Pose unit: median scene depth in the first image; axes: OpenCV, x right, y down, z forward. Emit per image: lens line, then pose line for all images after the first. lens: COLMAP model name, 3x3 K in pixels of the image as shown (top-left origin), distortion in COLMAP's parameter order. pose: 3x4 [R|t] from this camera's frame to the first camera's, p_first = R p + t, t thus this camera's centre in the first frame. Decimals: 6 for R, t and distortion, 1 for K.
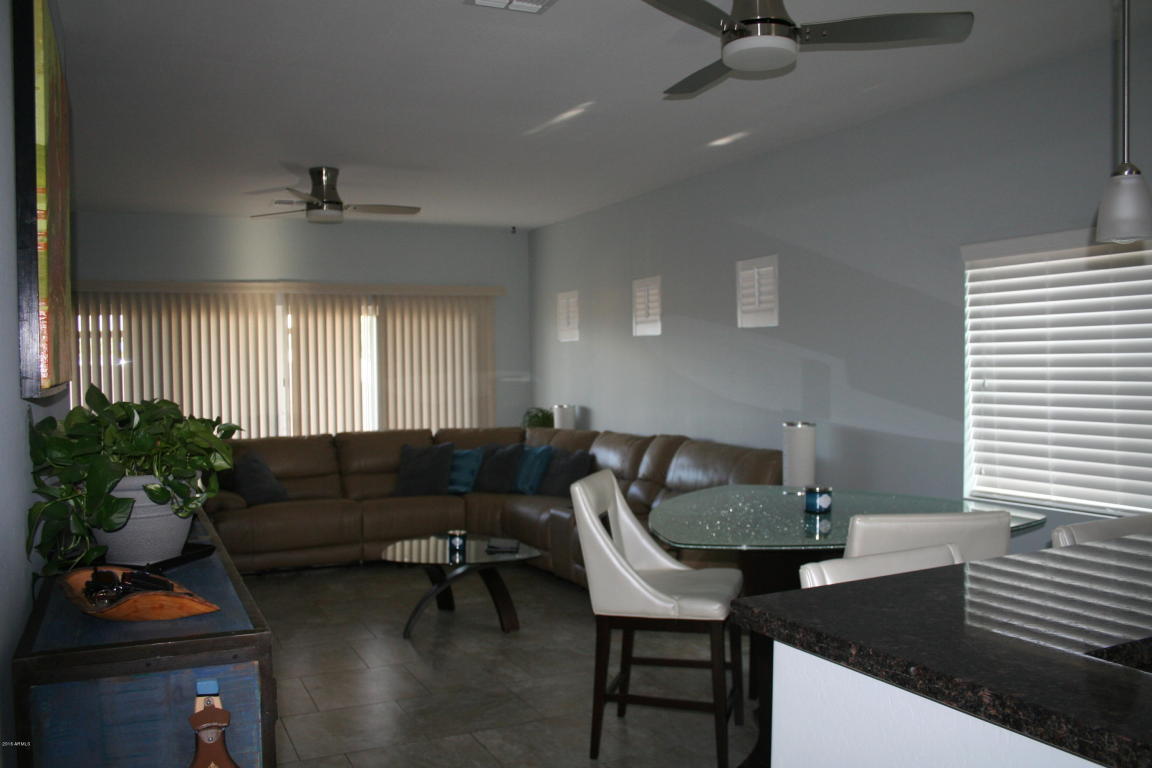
lens RADIAL K [[1011.6, 0, 576.0], [0, 1011.6, 384.0], [0, 0, 1]] dist [-0.141121, 0.149599]
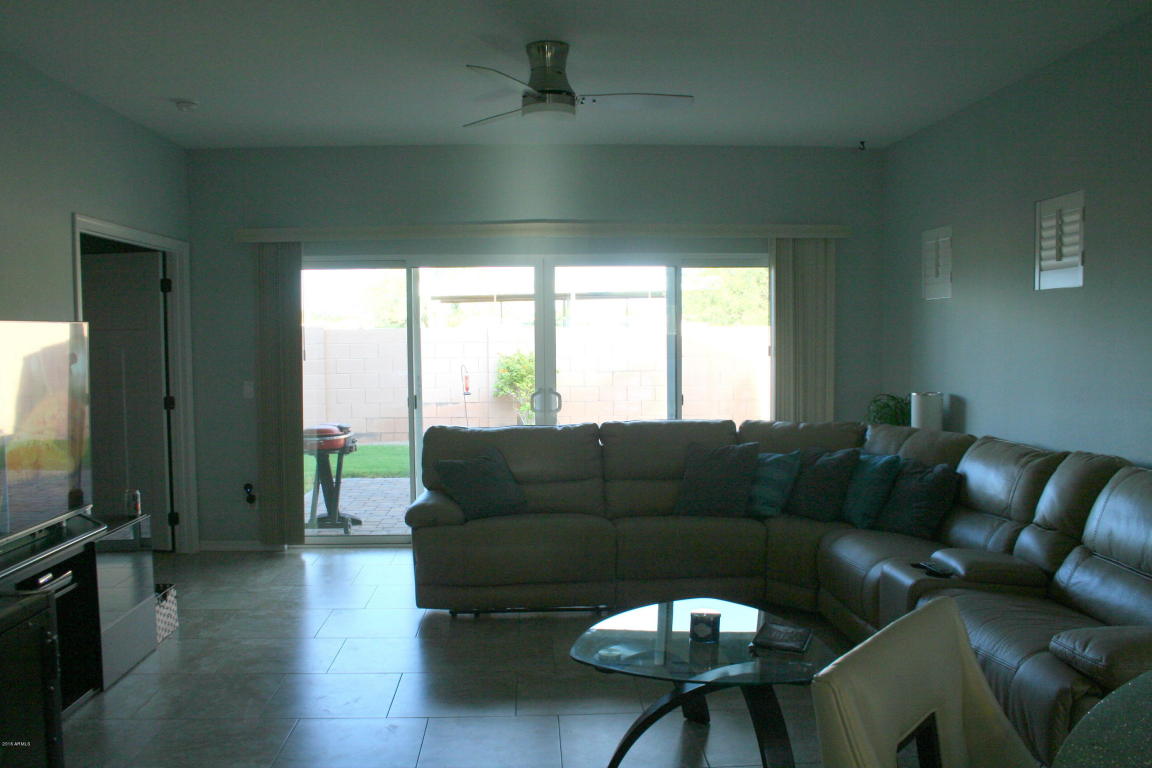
lens RADIAL K [[1011.6, 0, 576.0], [0, 1011.6, 384.0], [0, 0, 1]] dist [-0.141121, 0.149599]
pose [[0.927541, 0.028496, -0.372634, 0.021758], [-0.014314, 0.999066, 0.040771, -0.010062], [0.373448, -0.032483, 0.927082, 0.313108]]
